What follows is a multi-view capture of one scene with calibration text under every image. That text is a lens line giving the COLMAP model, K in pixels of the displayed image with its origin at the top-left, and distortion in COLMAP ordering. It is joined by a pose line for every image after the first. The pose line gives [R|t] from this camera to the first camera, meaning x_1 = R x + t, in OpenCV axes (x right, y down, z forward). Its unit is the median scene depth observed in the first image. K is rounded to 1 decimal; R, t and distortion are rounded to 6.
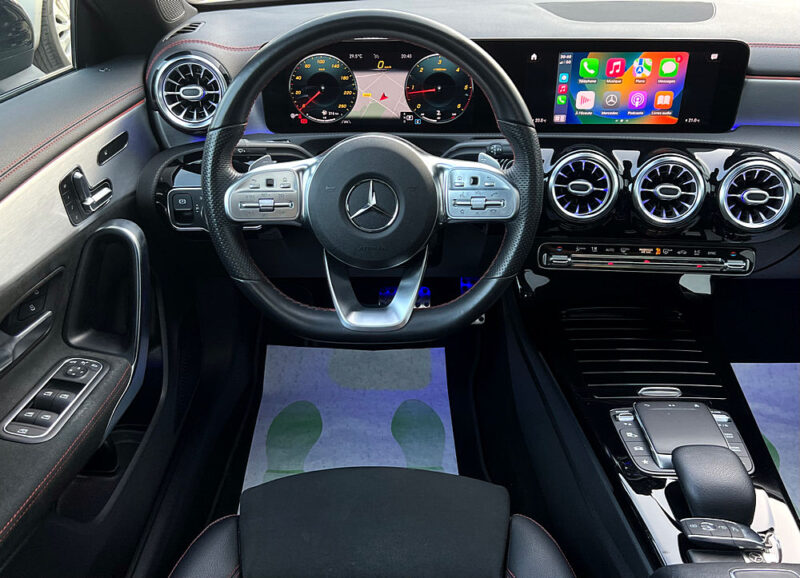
lens RADIAL K [[740.8, 0, 401.3], [0, 740.8, 285.9], [0, 0, 1]] dist [0.025312, 0.000000]
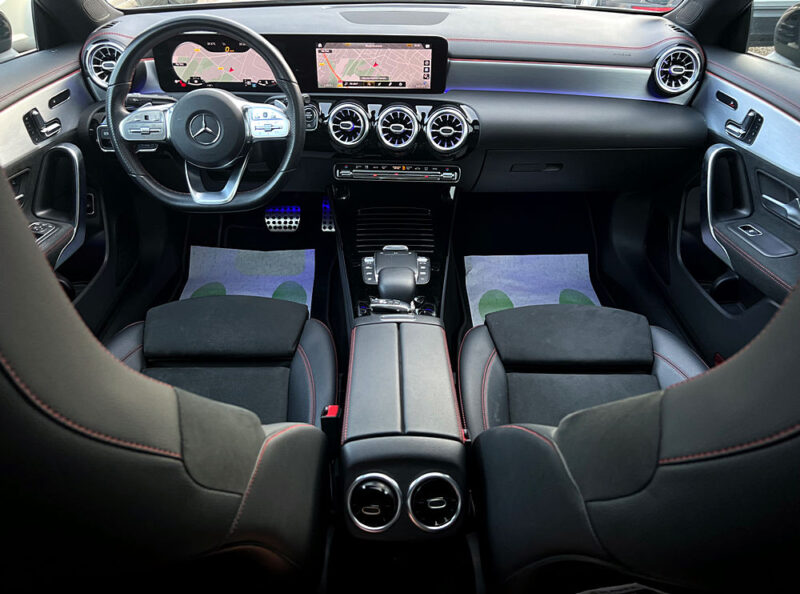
lens RADIAL K [[623.5, 0, 399.0], [0, 623.5, 295.5], [0, 0, 1]] dist [0.045541, -0.041639]
pose [[0.999495, -0.005613, 0.031272, 0.312027], [0.003564, 0.997866, 0.065197, 0.157736], [-0.031571, -0.065053, 0.997382, -0.437459]]
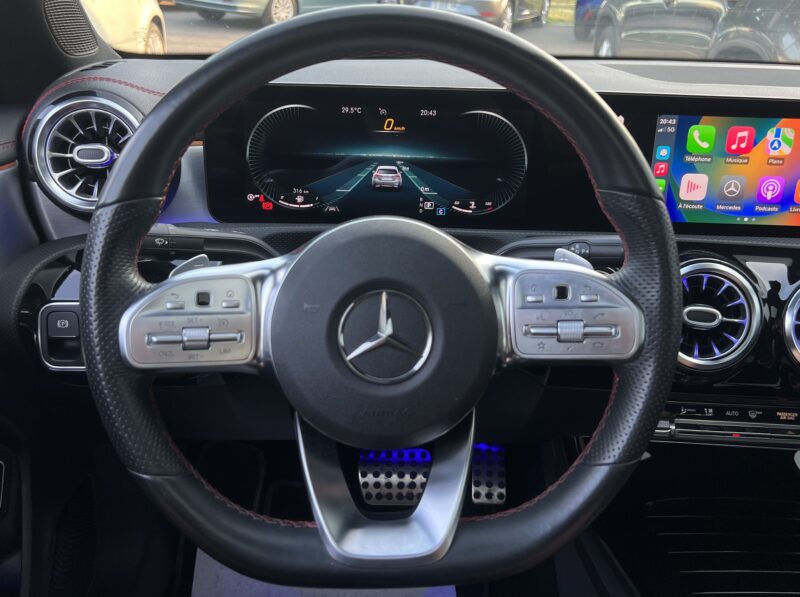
lens RADIAL K [[807.0, 0, 396.9], [0, 807.0, 303.1], [0, 0, 1]] dist [0.031404, 0.000000]
pose [[0.998555, 0.024380, 0.047901, -0.052501], [-0.017246, 0.989419, -0.144061, -0.039316], [-0.050906, 0.143027, 0.988409, 0.323509]]
